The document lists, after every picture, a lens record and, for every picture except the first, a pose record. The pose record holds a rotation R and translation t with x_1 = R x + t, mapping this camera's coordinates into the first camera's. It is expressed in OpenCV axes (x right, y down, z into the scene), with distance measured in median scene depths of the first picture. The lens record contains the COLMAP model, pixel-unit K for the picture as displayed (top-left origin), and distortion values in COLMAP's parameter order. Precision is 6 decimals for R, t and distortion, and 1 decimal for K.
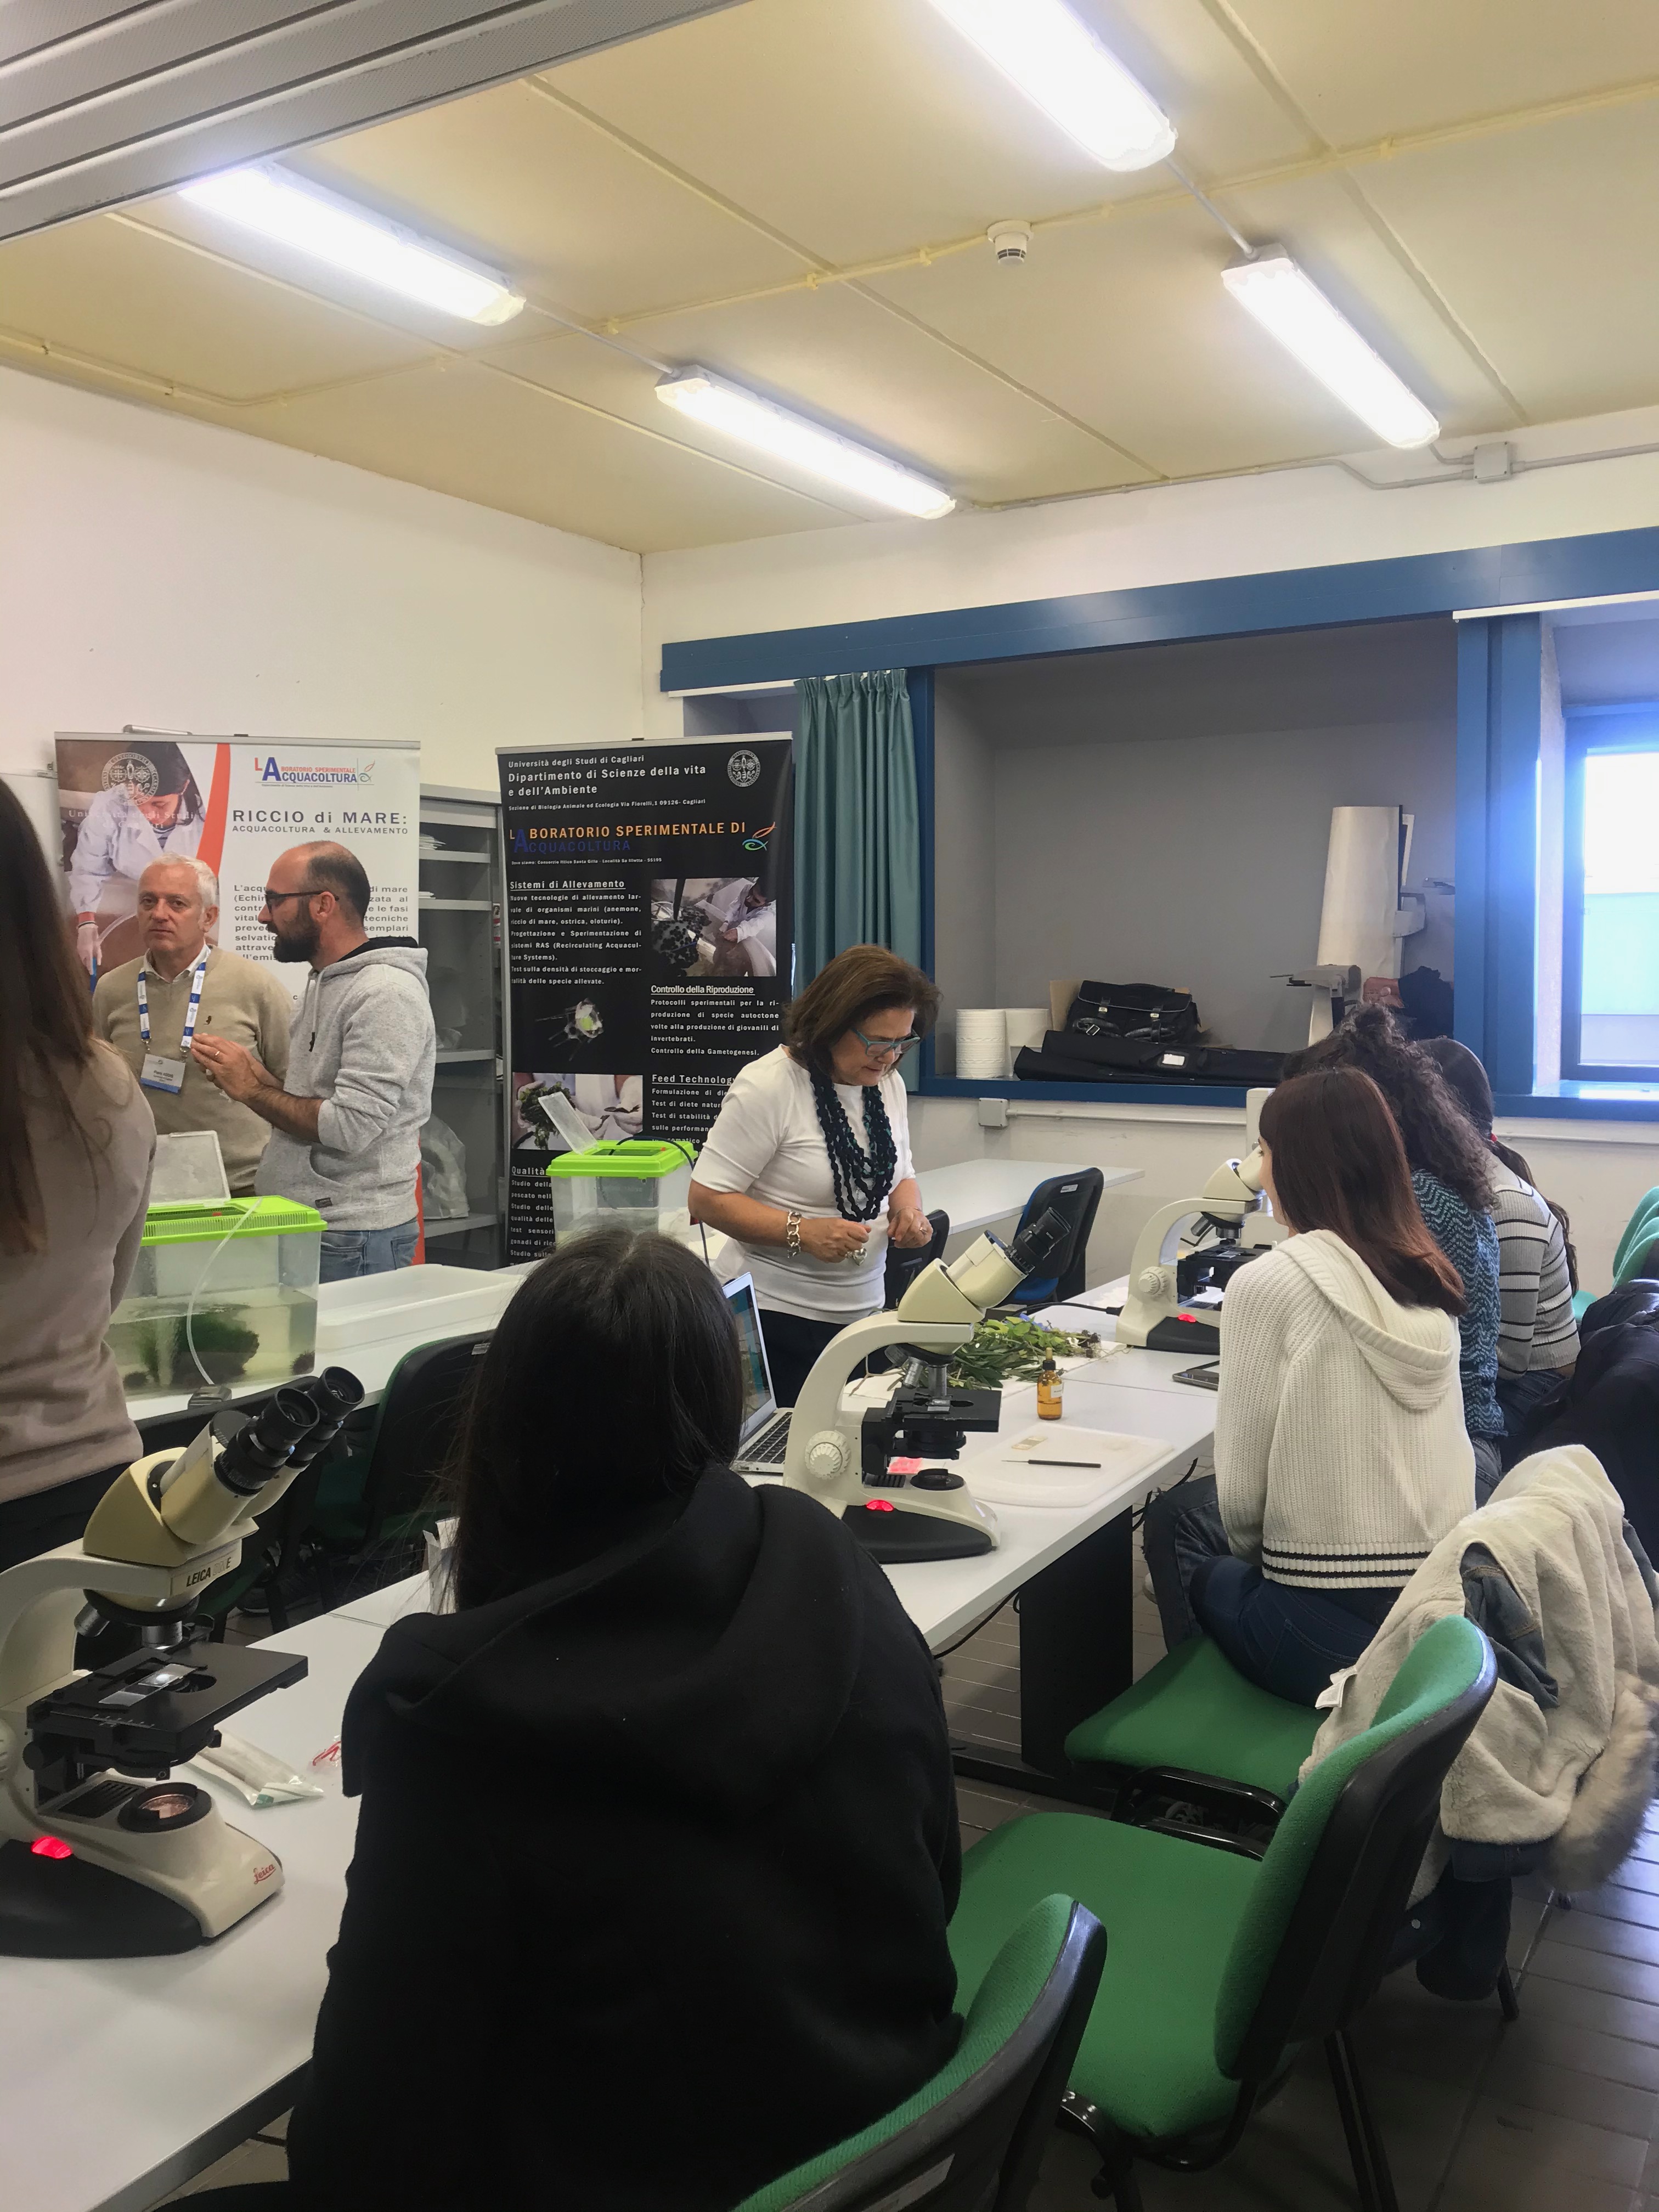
lens RADIAL K [[1824.4, 0, 846.5], [0, 1824.4, 1094.0], [0, 0, 1]] dist [0.019971, -0.031265]
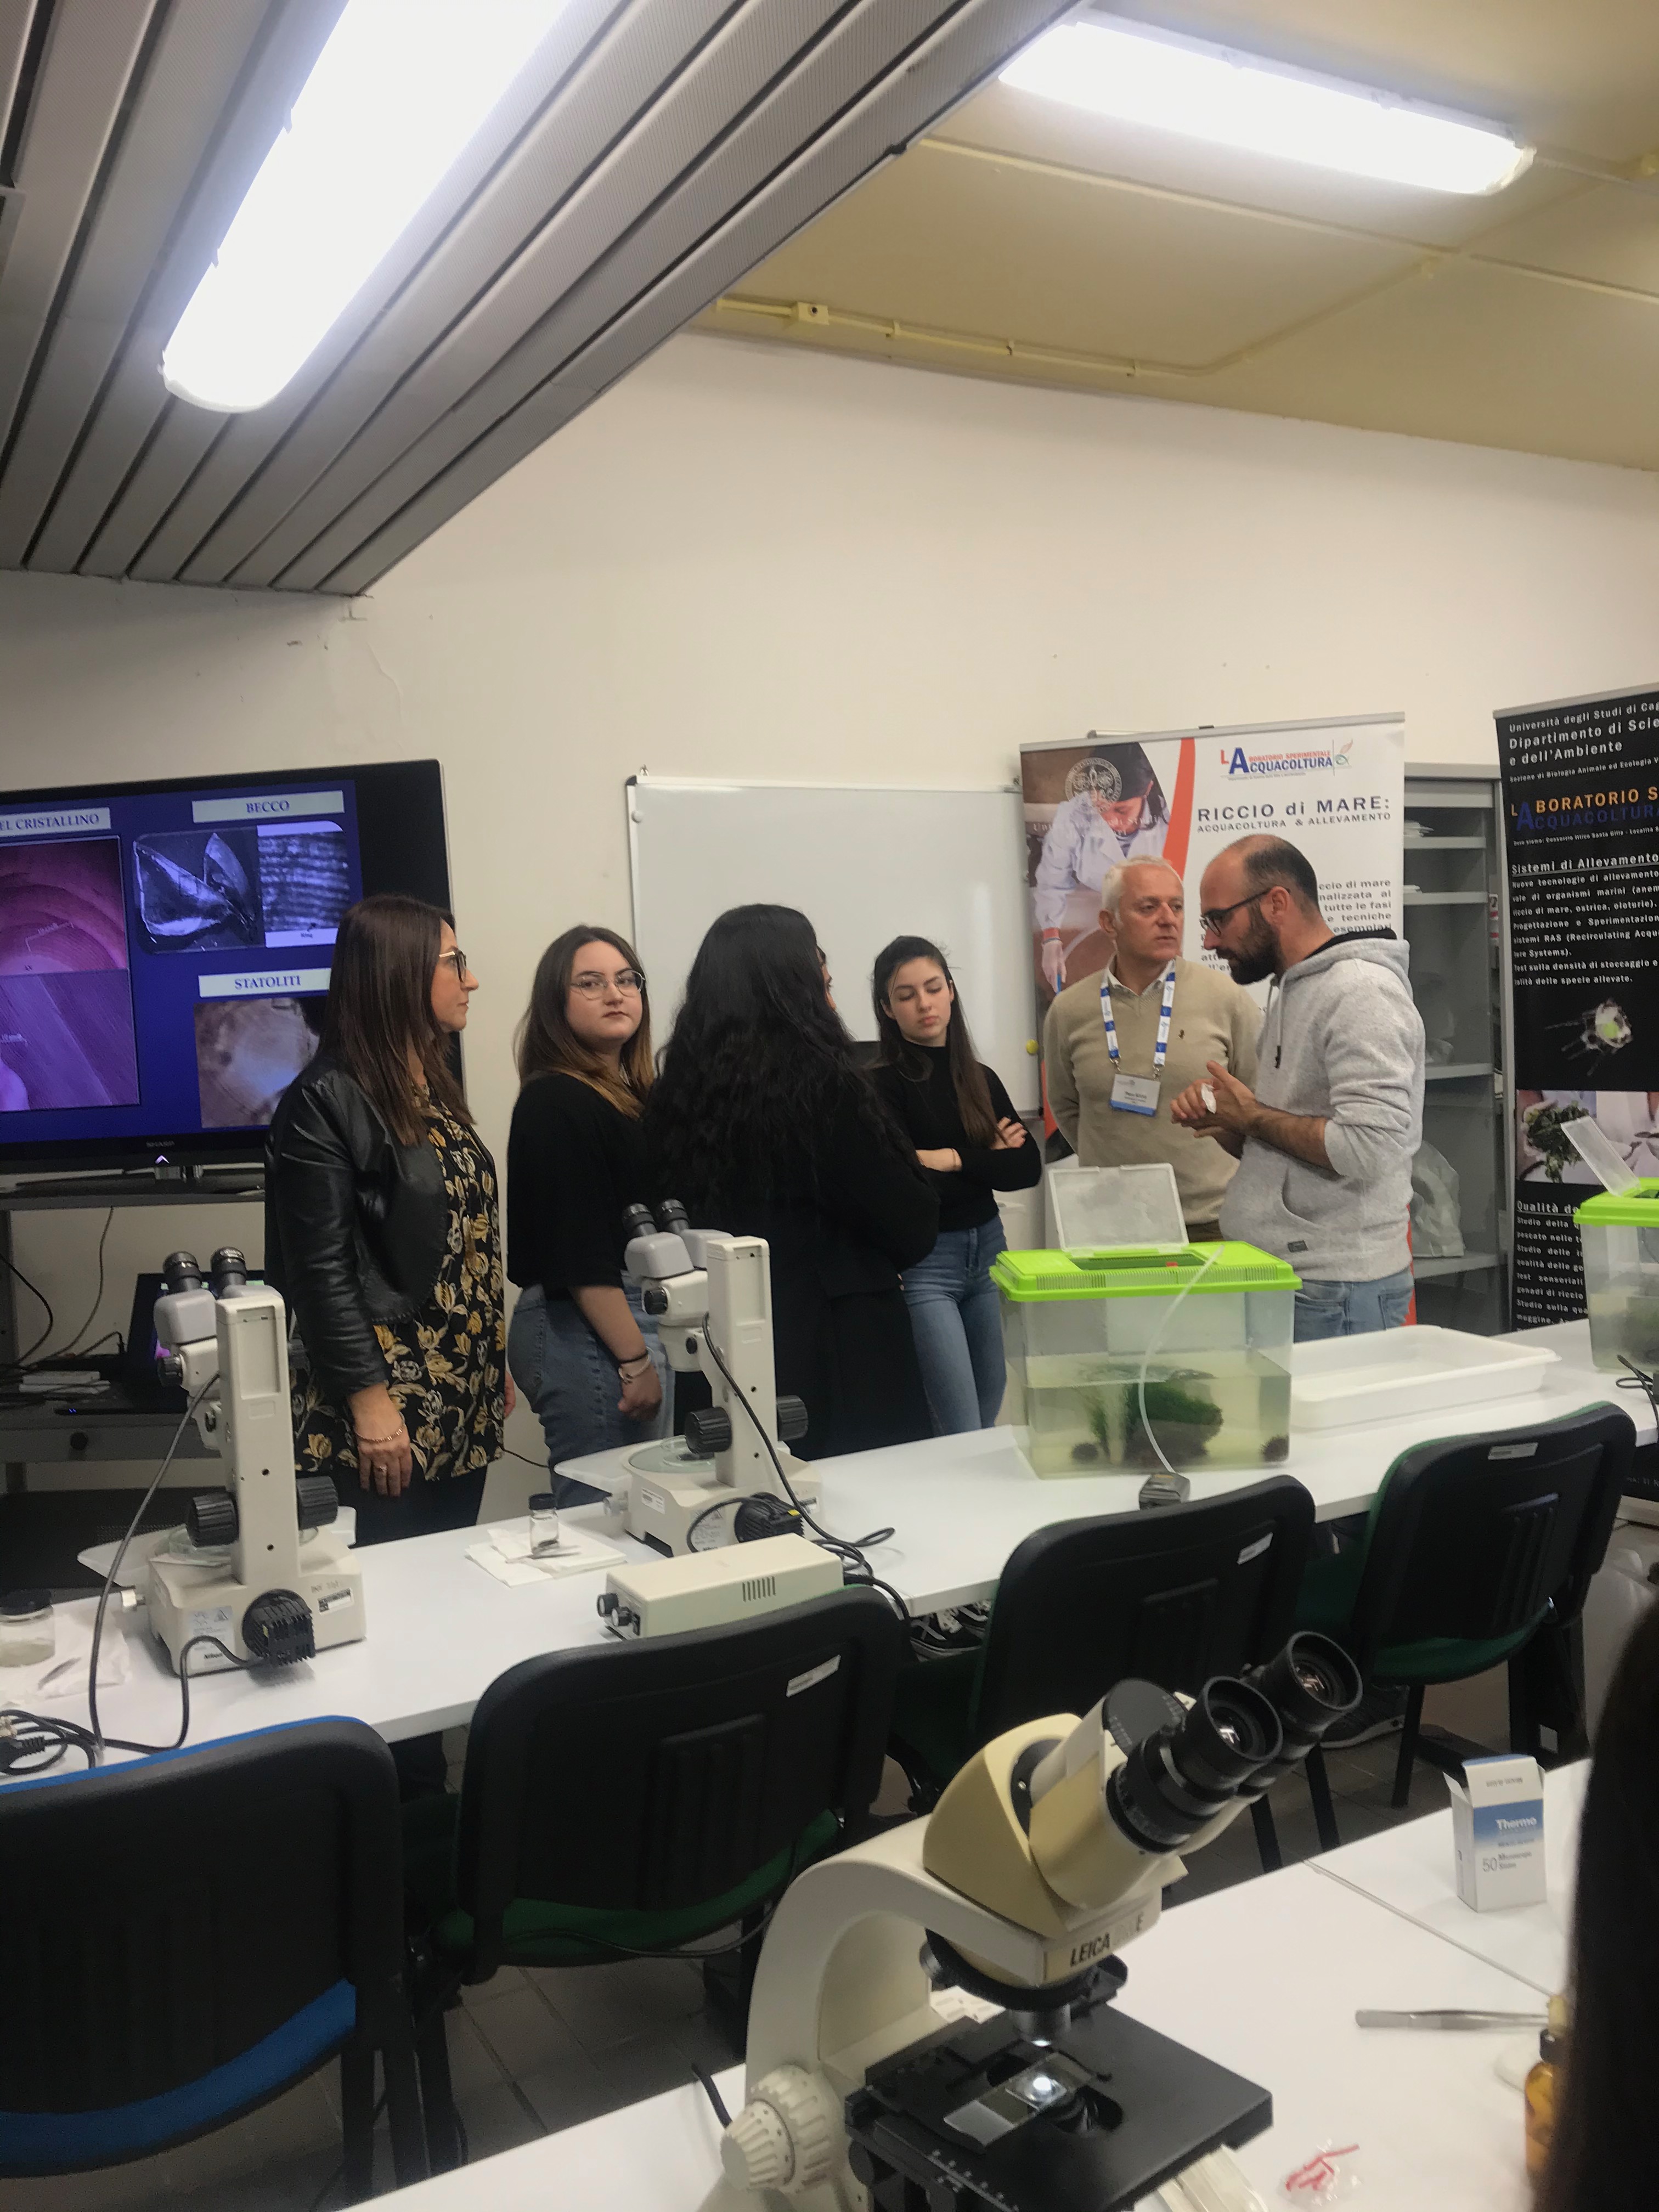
lens RADIAL K [[1824.4, 0, 836.7], [0, 1824.4, 1100.3], [0, 0, 1]] dist [0.019971, -0.031265]
pose [[0.864595, -0.008890, -0.502391, -0.031617], [0.006104, 0.999956, -0.007190, -0.002756], [0.502432, 0.003150, 0.864611, 0.113521]]
